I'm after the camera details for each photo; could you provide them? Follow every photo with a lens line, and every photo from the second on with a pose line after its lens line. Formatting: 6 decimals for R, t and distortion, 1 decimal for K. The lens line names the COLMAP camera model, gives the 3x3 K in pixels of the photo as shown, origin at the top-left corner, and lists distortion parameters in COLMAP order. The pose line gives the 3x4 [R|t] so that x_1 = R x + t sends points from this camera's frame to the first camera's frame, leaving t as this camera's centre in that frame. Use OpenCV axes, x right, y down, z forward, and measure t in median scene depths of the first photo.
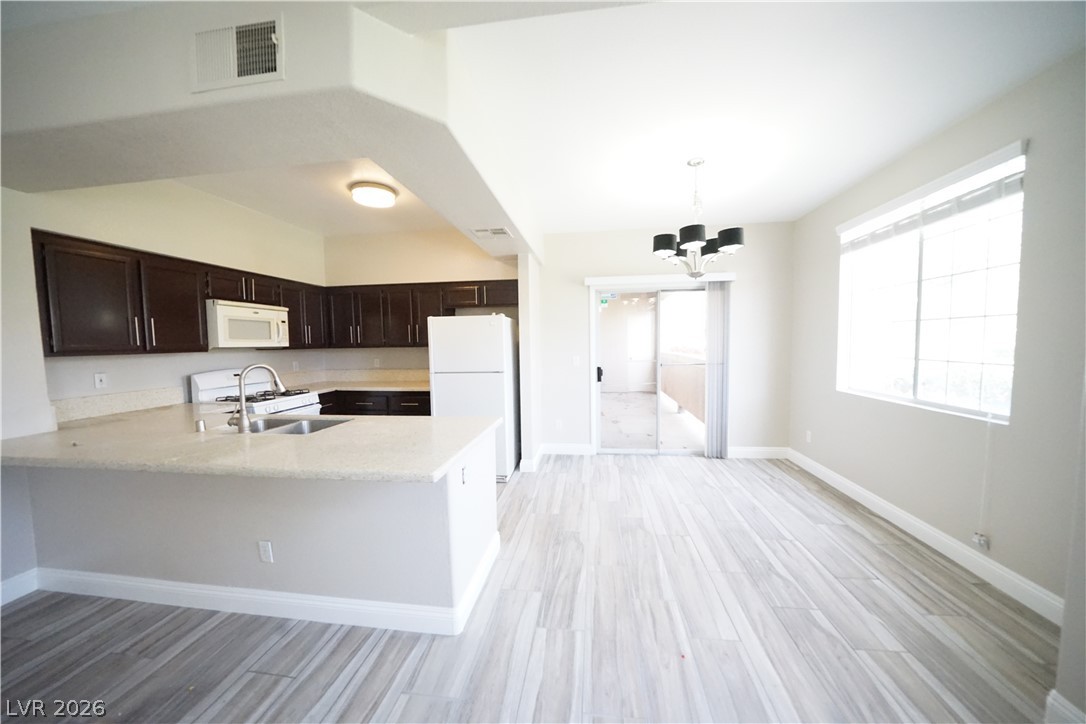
lens RADIAL K [[373.2, 0, 546.0], [0, 373.2, 365.0], [0, 0, 1]] dist [-0.028018, 0.002943]
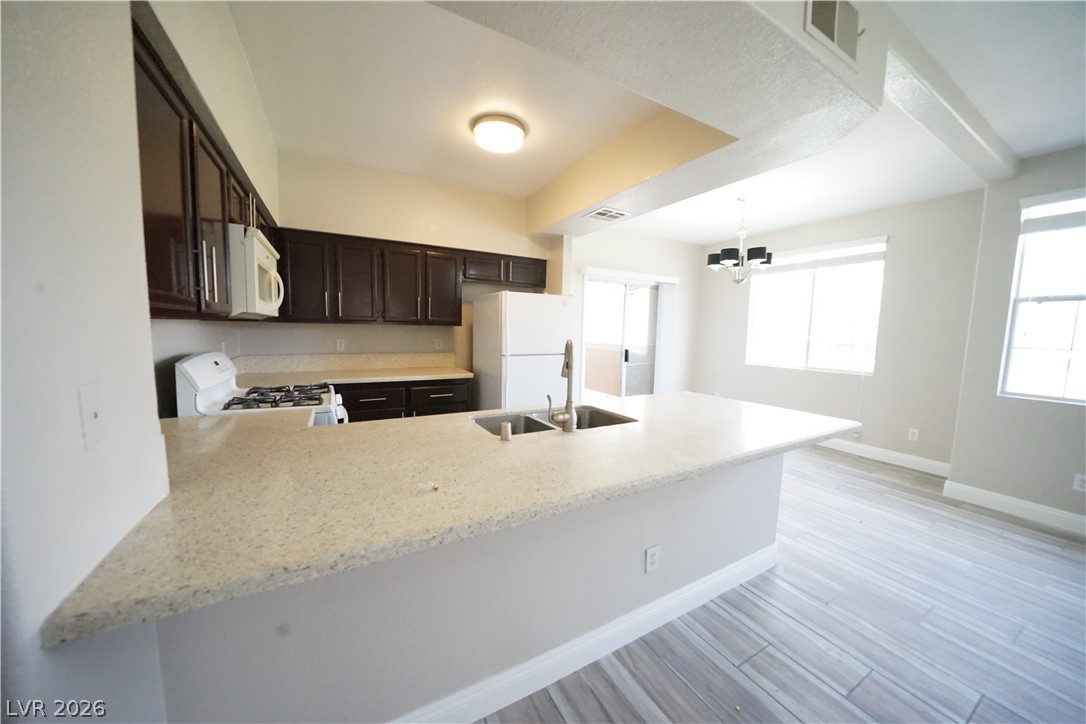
lens RADIAL K [[373.2, 0, 546.0], [0, 373.2, 365.0], [0, 0, 1]] dist [-0.028018, 0.002943]
pose [[0.801362, -0.026583, 0.597589, -0.849684], [0.005160, 0.999282, 0.037532, 0.012319], [-0.598158, -0.026993, 0.800924, 0.269215]]
